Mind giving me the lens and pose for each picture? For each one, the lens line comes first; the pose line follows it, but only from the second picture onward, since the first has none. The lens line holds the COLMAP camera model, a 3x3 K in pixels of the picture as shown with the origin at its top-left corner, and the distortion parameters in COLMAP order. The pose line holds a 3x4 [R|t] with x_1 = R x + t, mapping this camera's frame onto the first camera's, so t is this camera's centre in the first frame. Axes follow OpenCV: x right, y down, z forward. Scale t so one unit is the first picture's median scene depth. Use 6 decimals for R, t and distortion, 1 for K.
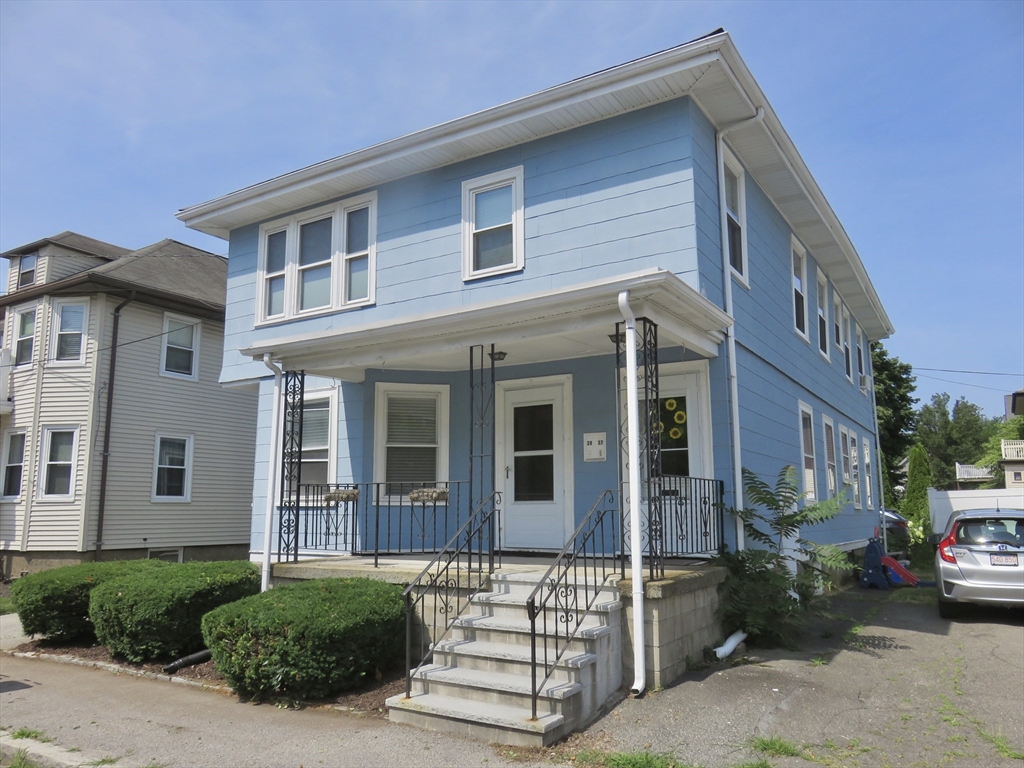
lens RADIAL K [[773.5, 0, 506.2], [0, 773.5, 382.2], [0, 0, 1]] dist [0.011665, 0.001024]
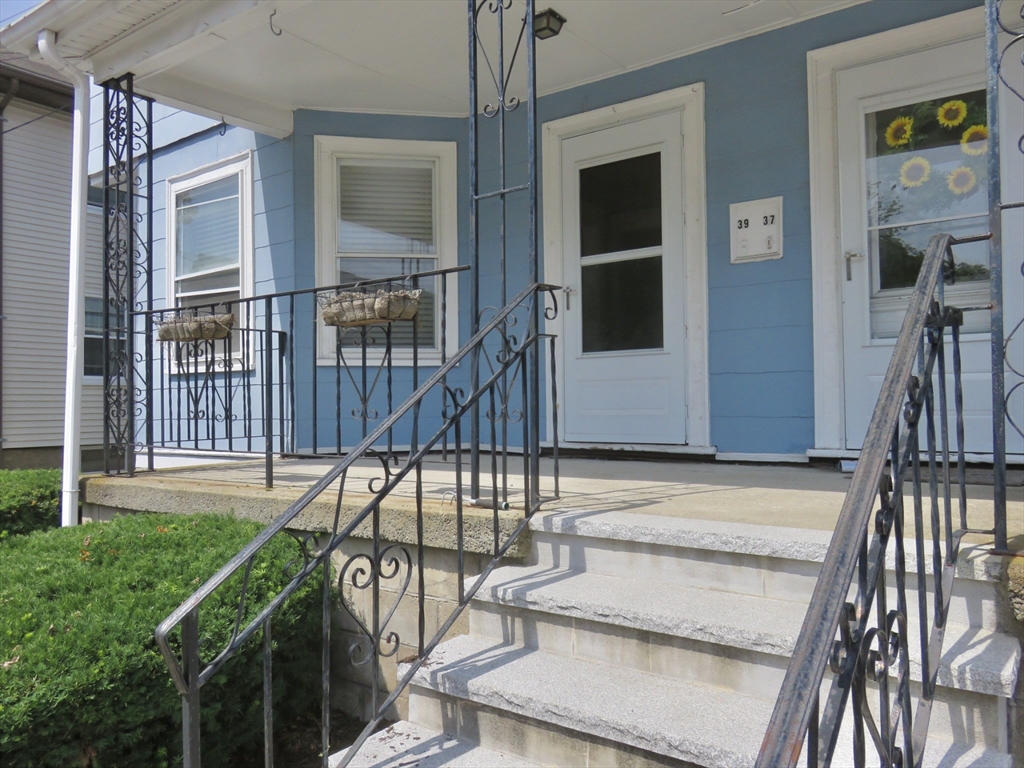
lens RADIAL K [[773.5, 0, 515.0], [0, 773.5, 378.7], [0, 0, 1]] dist [0.011665, 0.001024]
pose [[0.998328, -0.009265, -0.057064, -0.004852], [0.016319, 0.992096, 0.124418, 0.108459], [0.055460, -0.125141, 0.990588, 0.501236]]
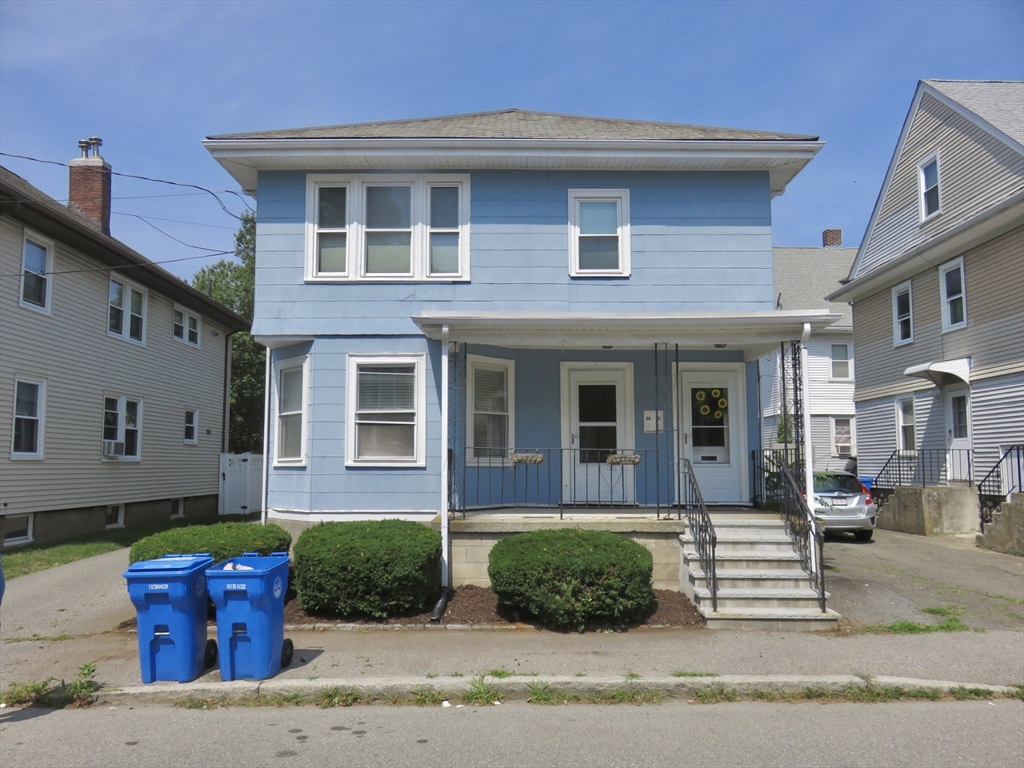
lens RADIAL K [[773.5, 0, 512.0], [0, 773.5, 379.8], [0, 0, 1]] dist [0.011665, 0.001024]
pose [[0.842443, 0.061470, 0.535268, -0.746184], [-0.090030, 0.995563, 0.027366, 0.000792], [-0.531211, -0.071245, 0.844239, 0.049613]]
